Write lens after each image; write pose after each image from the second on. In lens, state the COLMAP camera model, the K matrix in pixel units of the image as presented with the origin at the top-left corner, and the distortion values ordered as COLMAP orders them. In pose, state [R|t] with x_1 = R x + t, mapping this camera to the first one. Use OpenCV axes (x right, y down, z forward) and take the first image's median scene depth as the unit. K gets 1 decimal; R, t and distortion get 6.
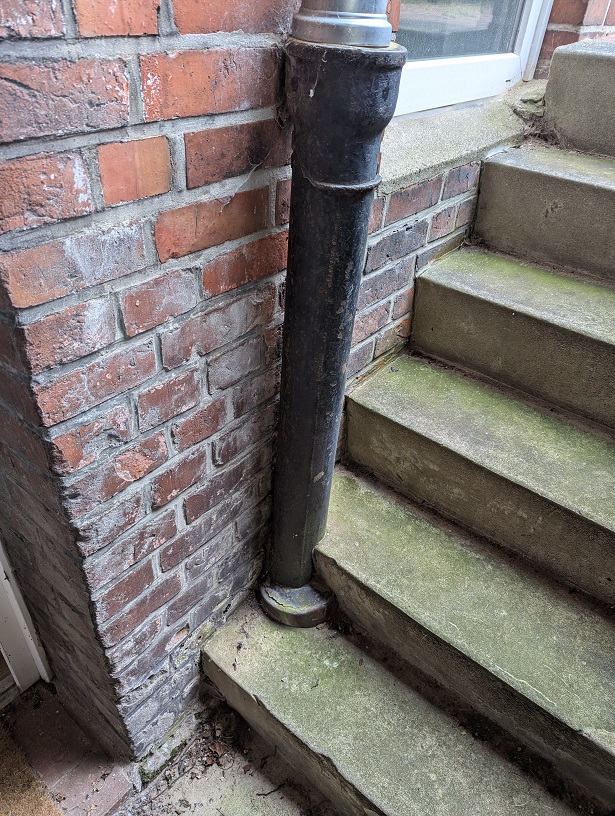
lens RADIAL K [[572.3, 0, 307.5], [0, 572.3, 408.0], [0, 0, 1]] dist [0.051532, -0.049811]
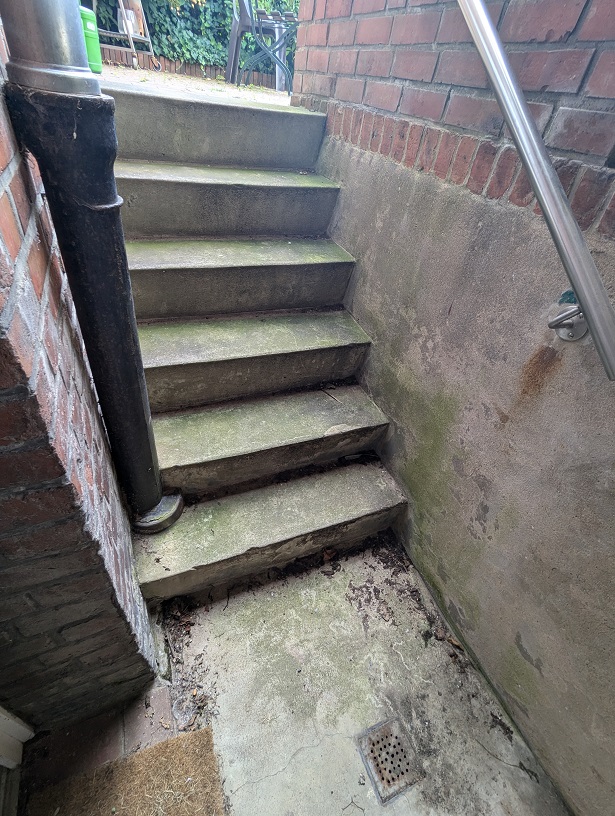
lens RADIAL K [[388.6, 0, 307.5], [0, 388.6, 408.0], [0, 0, 1]] dist [-0.003110, 0.000657]
pose [[0.471340, -0.566255, 0.676161, -0.373665], [0.442124, 0.815079, 0.374395, -0.081254], [-0.763128, 0.122480, 0.634535, 0.076165]]
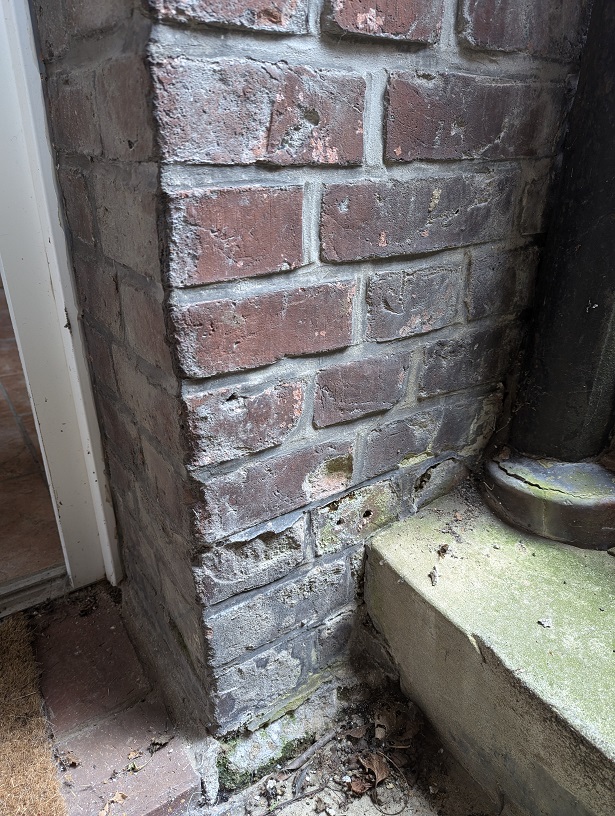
lens RADIAL K [[572.3, 0, 307.5], [0, 572.3, 408.0], [0, 0, 1]] dist [0.051532, -0.049811]
pose [[0.950879, 0.081555, -0.298627, -0.090267], [-0.142236, 0.971917, -0.187474, 0.401850], [0.274951, 0.220740, 0.935775, 0.472569]]
